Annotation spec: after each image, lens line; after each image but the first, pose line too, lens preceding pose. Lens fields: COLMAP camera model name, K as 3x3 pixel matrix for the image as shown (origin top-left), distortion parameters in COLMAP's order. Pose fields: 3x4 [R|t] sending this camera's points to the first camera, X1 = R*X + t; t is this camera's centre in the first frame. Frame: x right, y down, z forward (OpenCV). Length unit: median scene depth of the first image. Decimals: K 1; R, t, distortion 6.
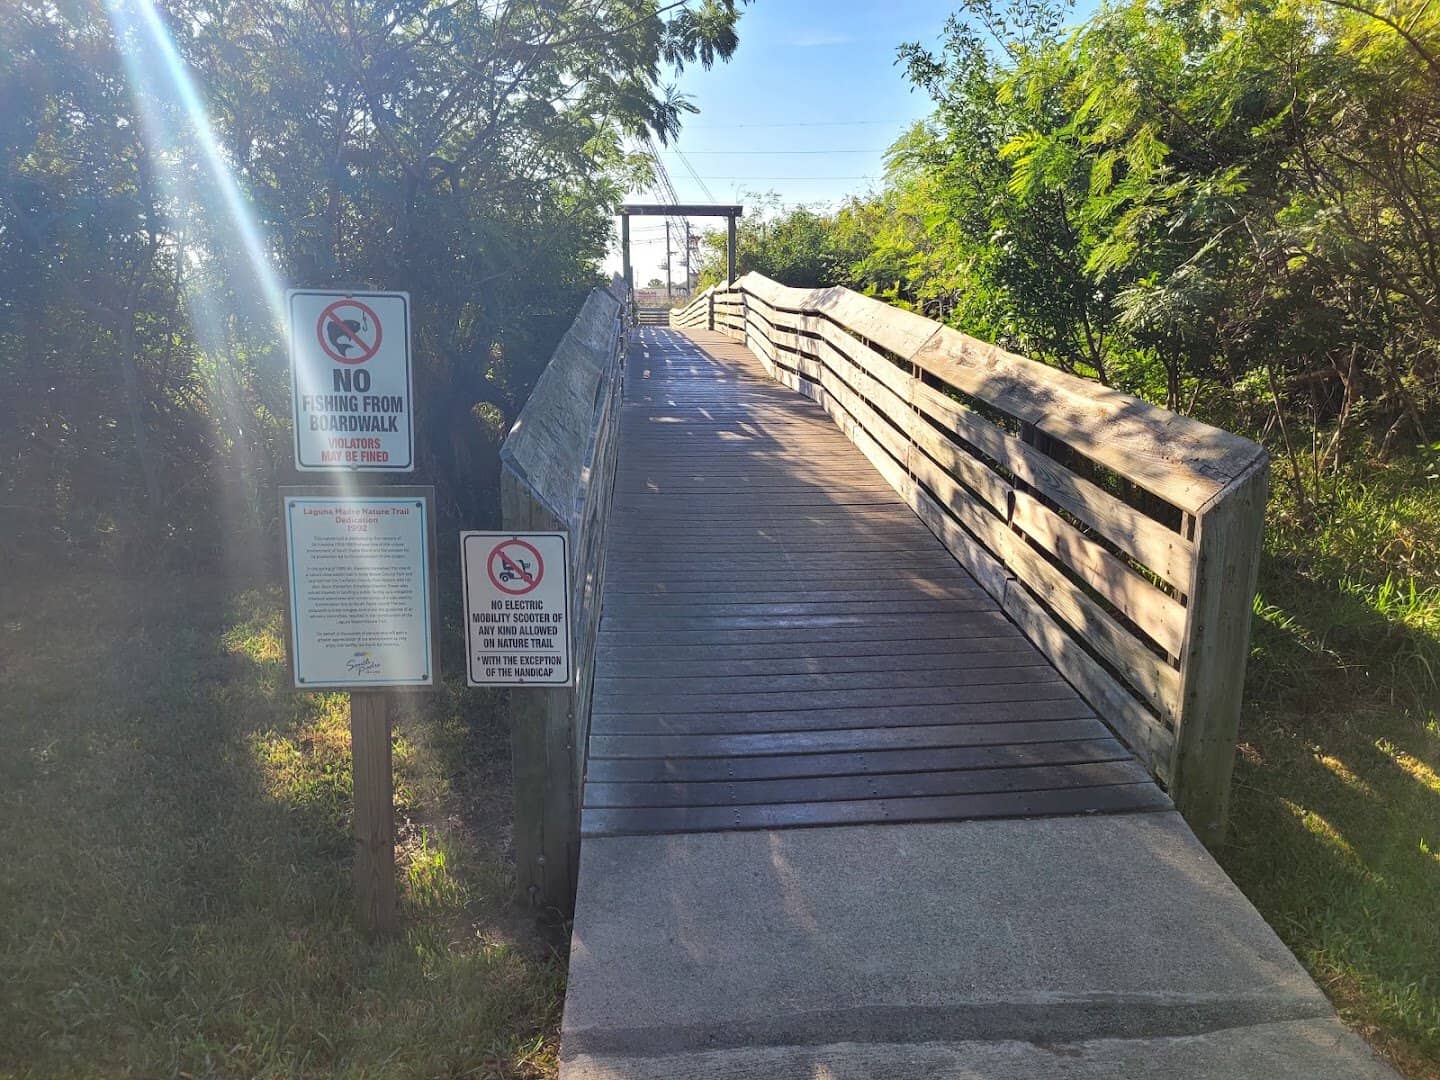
lens RADIAL K [[1095.6, 0, 723.0], [0, 1095.6, 540.7], [0, 0, 1]] dist [0.037275, -0.000105]
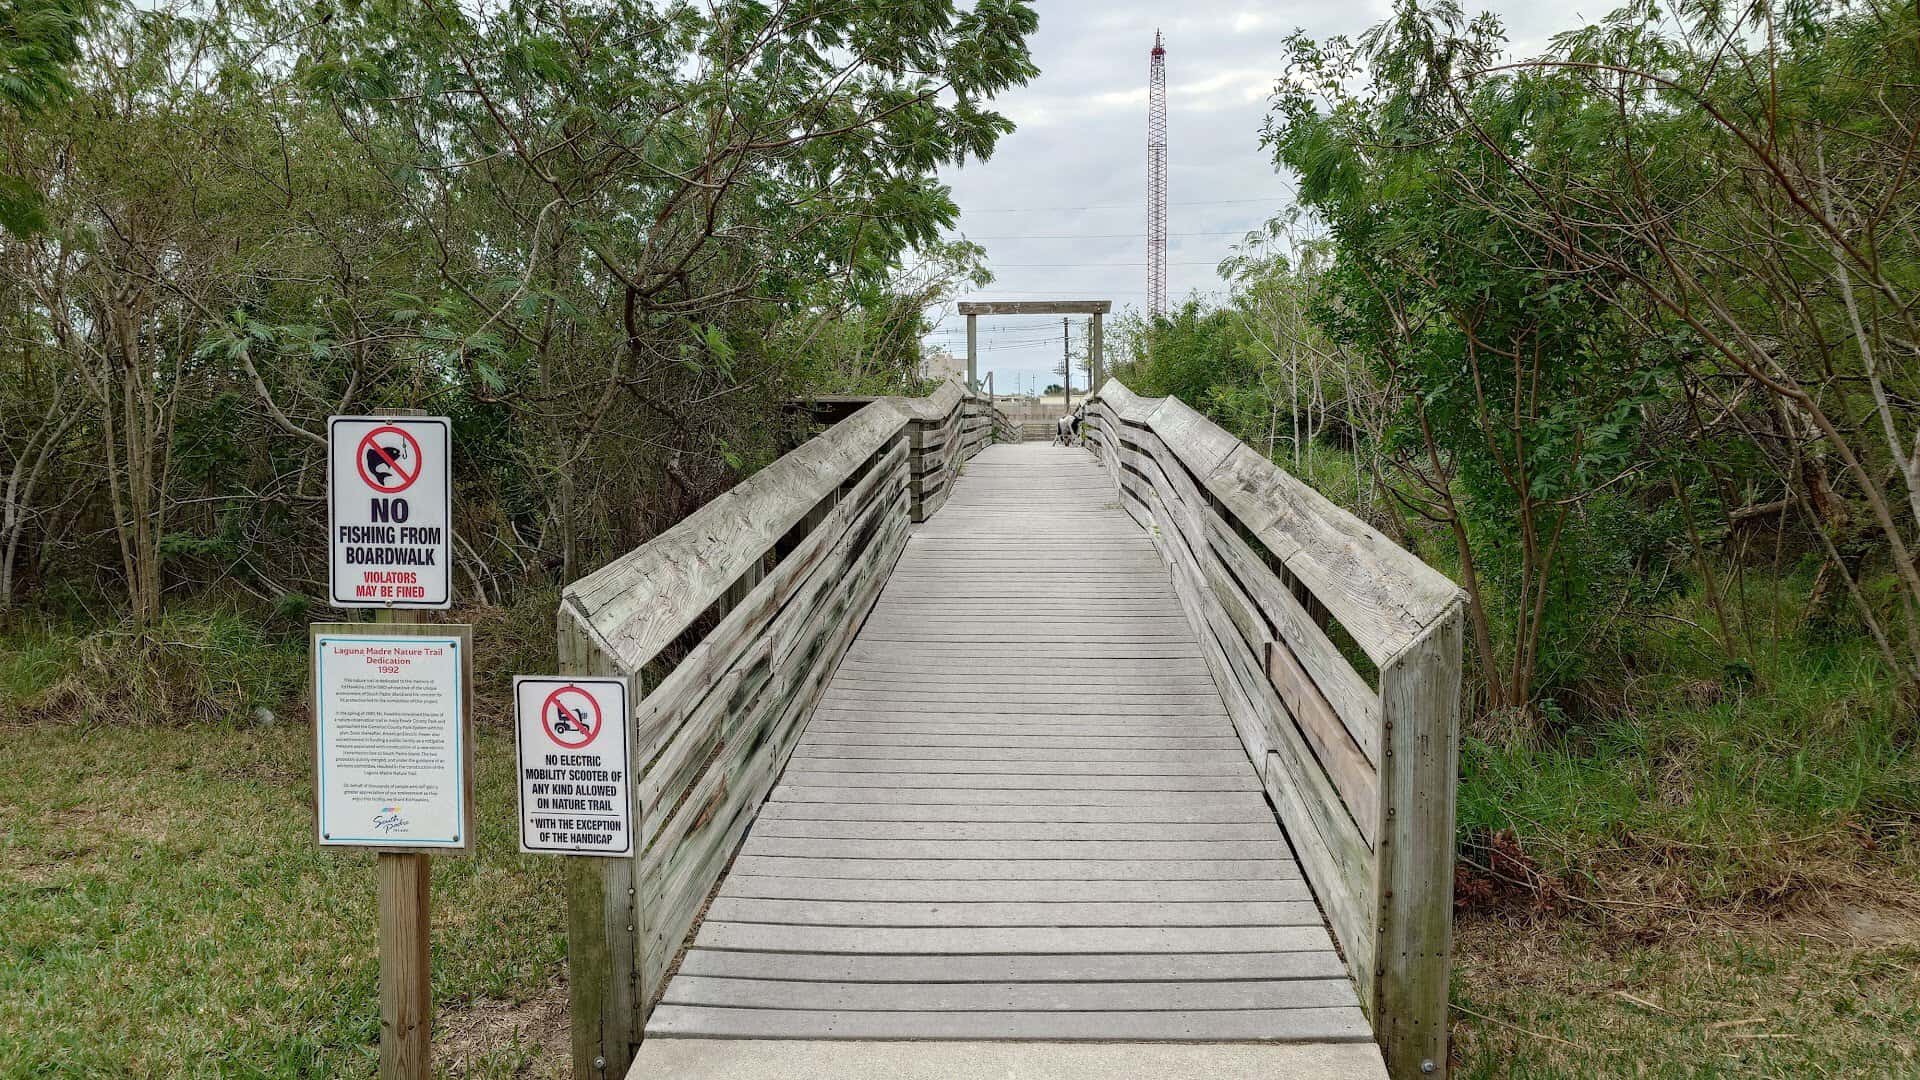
lens RADIAL K [[1360.2, 0, 958.9], [0, 1360.2, 539.2], [0, 0, 1]] dist [0.002357, 0.000820]
pose [[0.990263, 0.002342, -0.139190, 0.274652], [-0.019155, 0.992640, -0.119582, 0.006796], [0.137886, 0.121083, 0.983019, -0.059256]]
